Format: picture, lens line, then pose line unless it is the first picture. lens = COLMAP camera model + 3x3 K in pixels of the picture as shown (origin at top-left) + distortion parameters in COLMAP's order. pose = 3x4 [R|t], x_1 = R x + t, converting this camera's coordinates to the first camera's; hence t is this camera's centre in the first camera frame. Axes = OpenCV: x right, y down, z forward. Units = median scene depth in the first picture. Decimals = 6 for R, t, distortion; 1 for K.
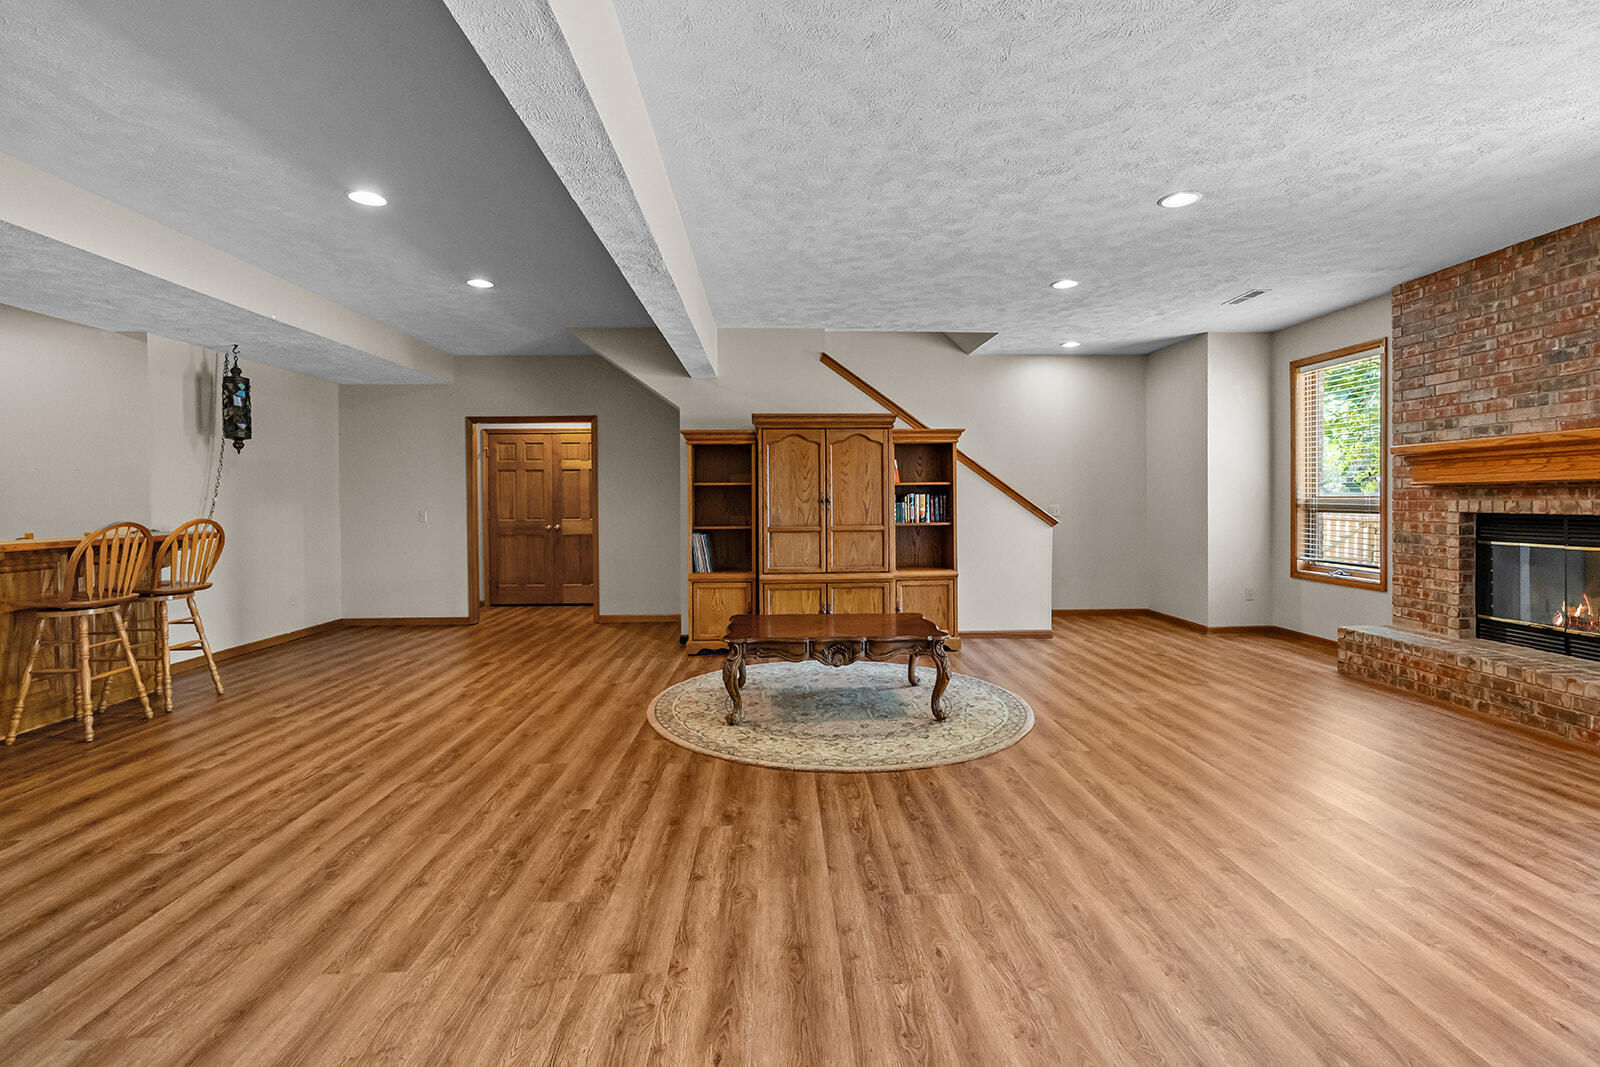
lens RADIAL K [[718.5, 0, 795.0], [0, 718.5, 507.8], [0, 0, 1]] dist [-0.004671, 0.000454]
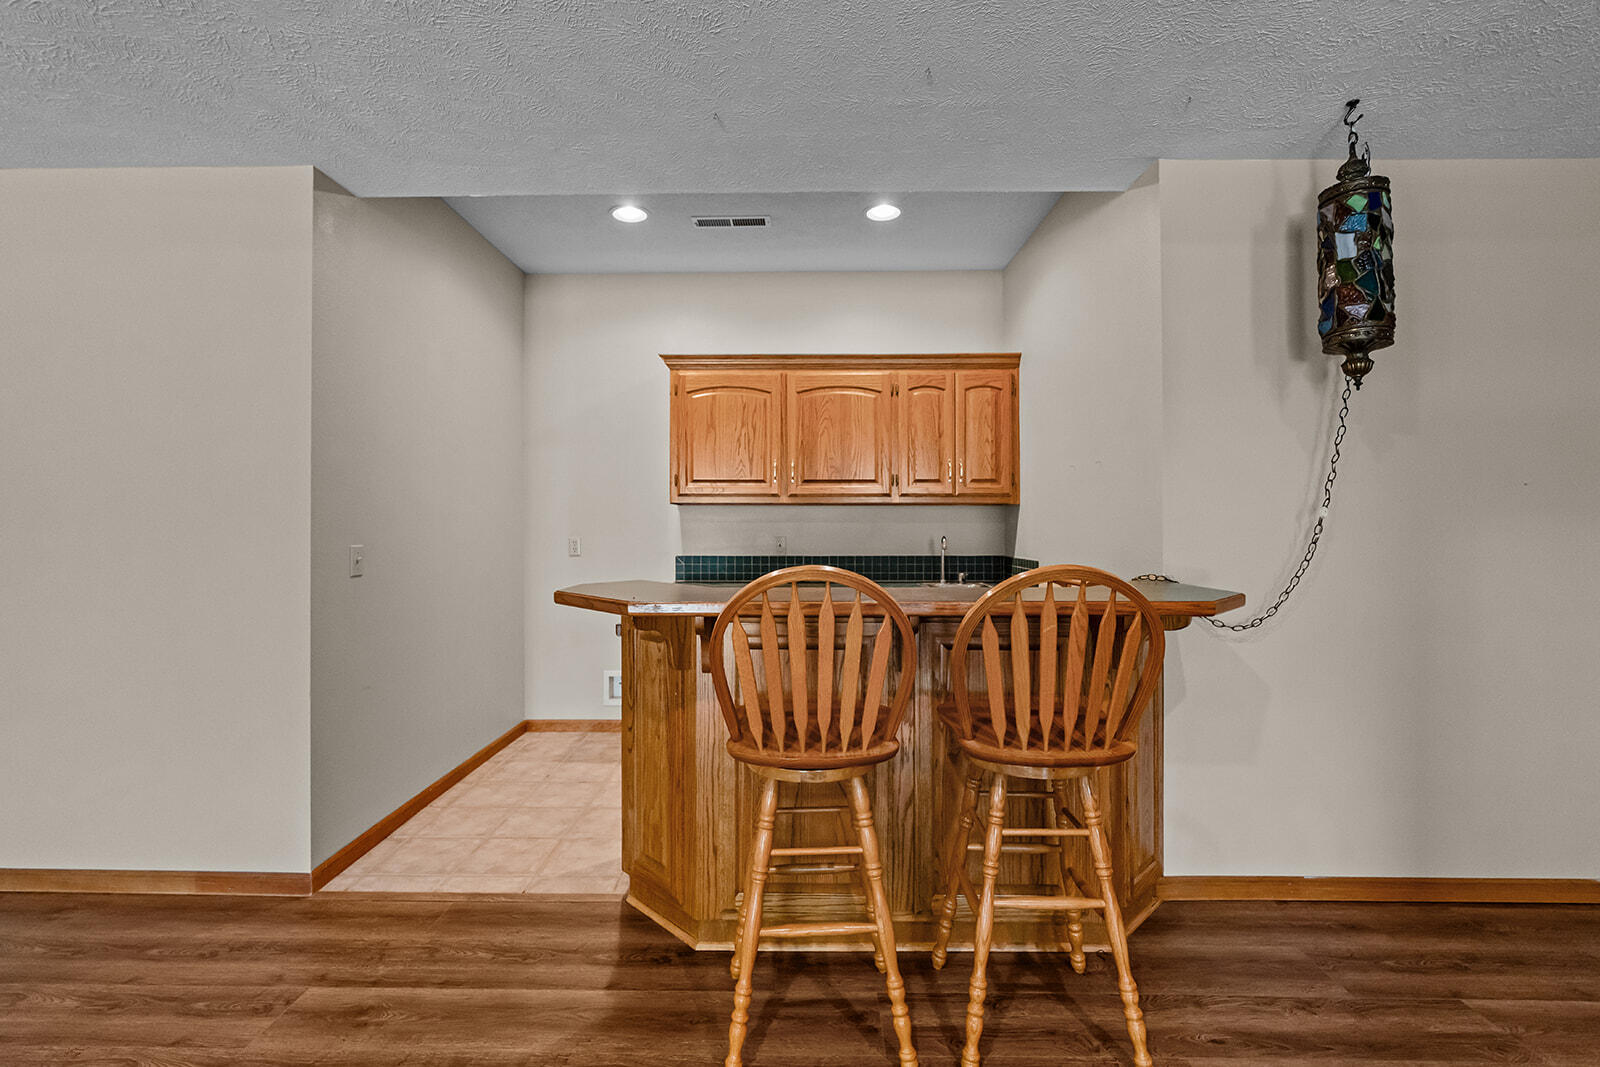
lens RADIAL K [[721.4, 0, 792.3], [0, 721.4, 520.5], [0, 0, 1]] dist [-0.002474, -0.000027]
pose [[-0.045586, 0.001972, -0.998958, -0.392358], [-0.008292, 0.999963, 0.002352, -0.005733], [0.998926, 0.008391, -0.045568, 0.730811]]
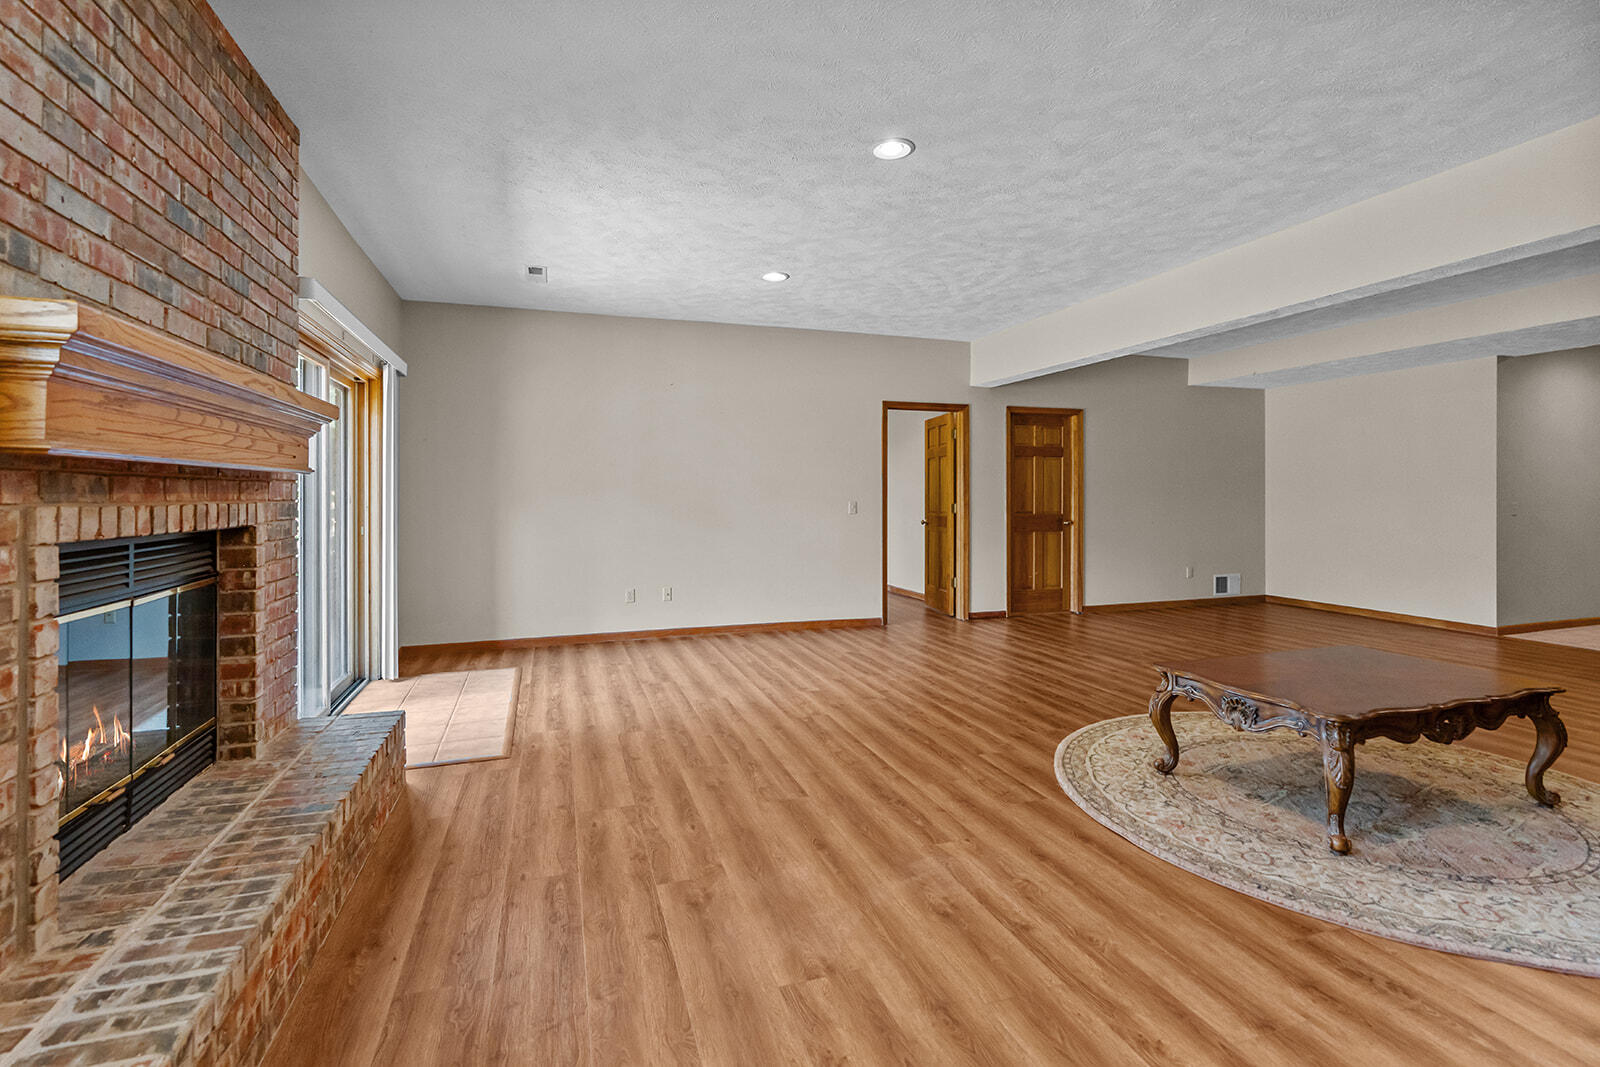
lens RADIAL K [[722.3, 0, 795.0], [0, 722.3, 531.1], [0, 0, 1]] dist [-0.003469, 0.000412]
pose [[-0.957907, 0.023046, -0.286151, 0.595309], [0.006059, 0.998174, 0.060107, -0.014734], [0.287013, 0.055843, -0.956298, 1.191711]]
